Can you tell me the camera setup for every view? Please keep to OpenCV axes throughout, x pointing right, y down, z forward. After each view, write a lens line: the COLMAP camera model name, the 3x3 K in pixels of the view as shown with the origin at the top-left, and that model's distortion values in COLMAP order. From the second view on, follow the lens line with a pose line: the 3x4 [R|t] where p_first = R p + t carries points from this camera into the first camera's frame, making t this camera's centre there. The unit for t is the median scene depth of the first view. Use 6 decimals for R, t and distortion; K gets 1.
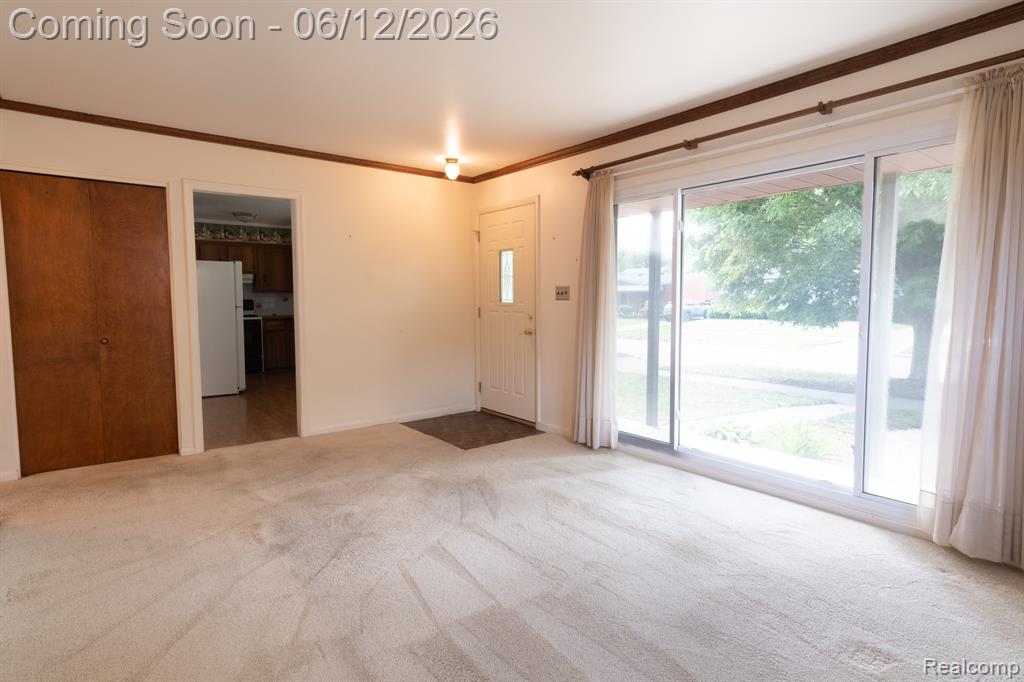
lens RADIAL K [[542.2, 0, 518.4], [0, 542.2, 336.9], [0, 0, 1]] dist [0.003344, 0.000912]
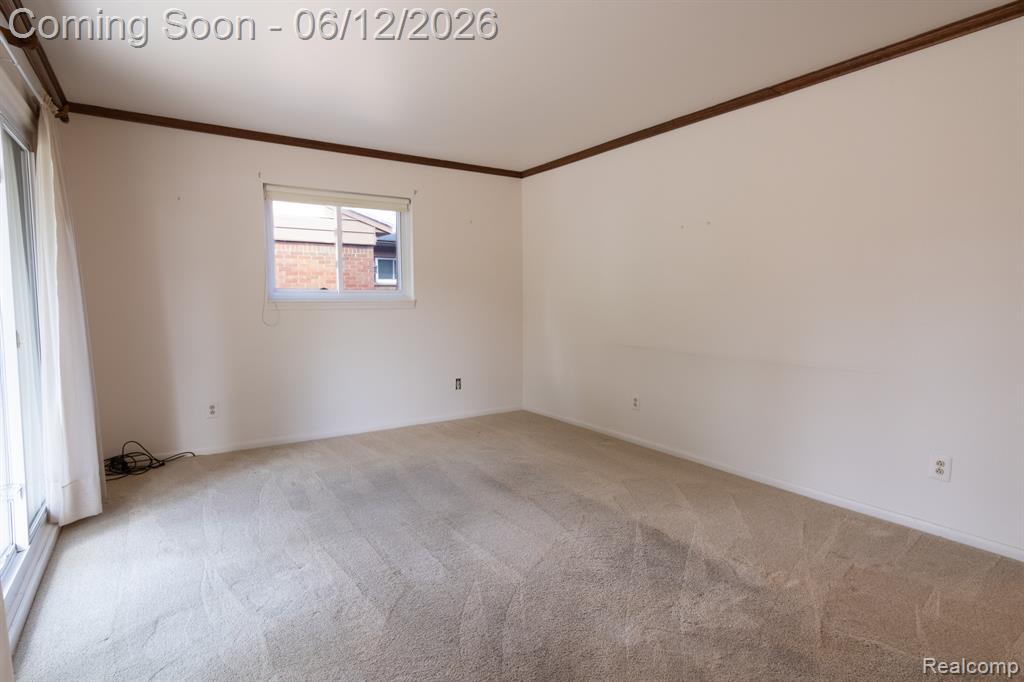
lens RADIAL K [[542.2, 0, 518.4], [0, 542.2, 336.9], [0, 0, 1]] dist [0.003344, 0.000912]
pose [[-0.997638, -0.001768, 0.068663, -0.121431], [0.008545, 0.988710, 0.149601, -0.096102], [-0.068153, 0.149834, -0.986359, 1.316172]]
